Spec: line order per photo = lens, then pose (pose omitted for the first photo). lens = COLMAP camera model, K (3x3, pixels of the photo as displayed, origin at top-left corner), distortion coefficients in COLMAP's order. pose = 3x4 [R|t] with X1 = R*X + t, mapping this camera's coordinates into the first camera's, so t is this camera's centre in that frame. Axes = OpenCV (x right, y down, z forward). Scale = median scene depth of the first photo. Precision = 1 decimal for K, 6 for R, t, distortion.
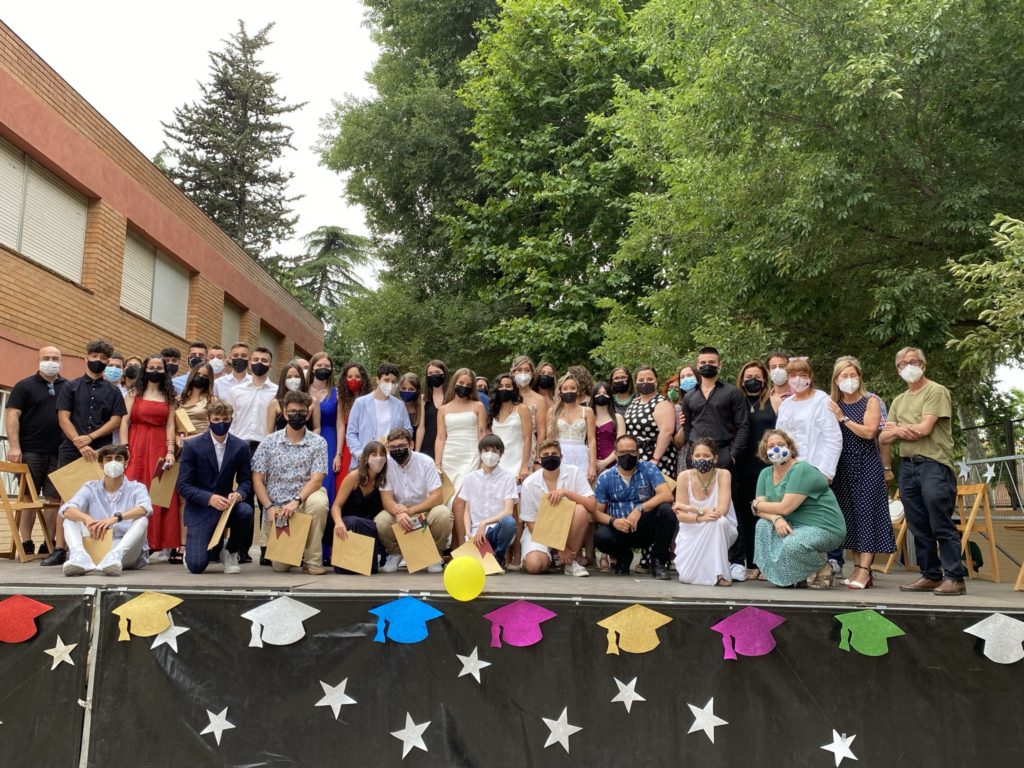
lens RADIAL K [[862.7, 0, 512.0], [0, 862.7, 384.0], [0, 0, 1]] dist [0.007742, -0.128319]
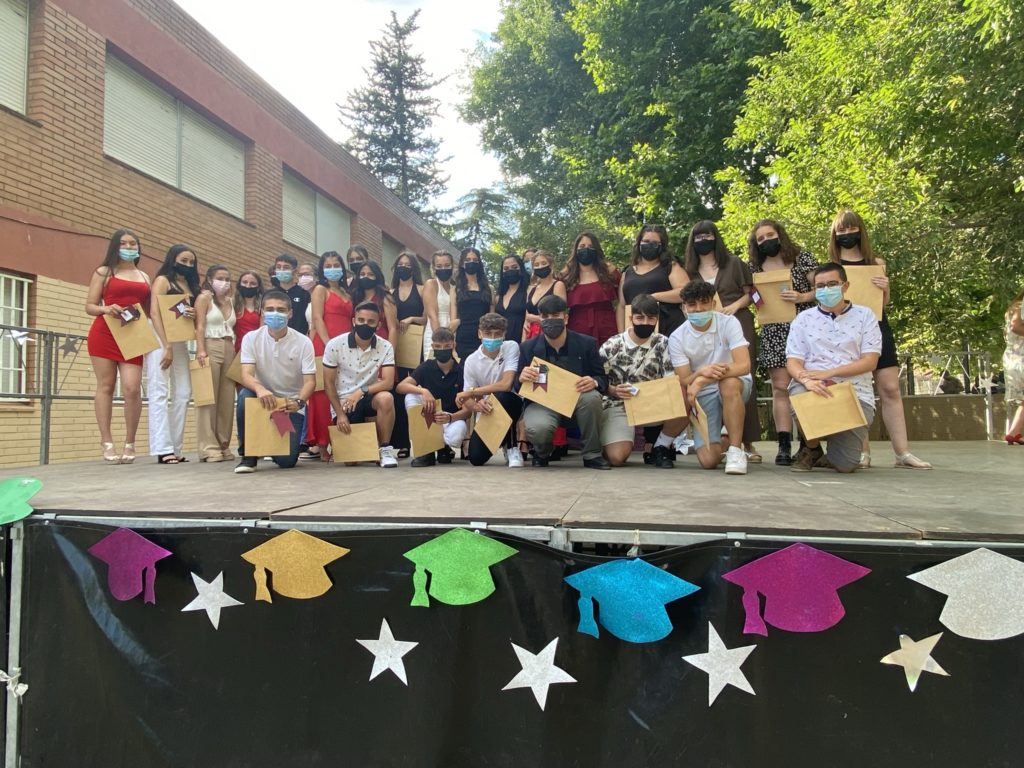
lens RADIAL K [[613.2, 0, 512.0], [0, 613.2, 384.0], [0, 0, 1]] dist [-0.005829, -0.001741]
pose [[0.980684, -0.024312, -0.194083, 0.002730], [0.043643, 0.994428, 0.095956, 0.023071], [0.190669, -0.102573, 0.976281, 0.138555]]
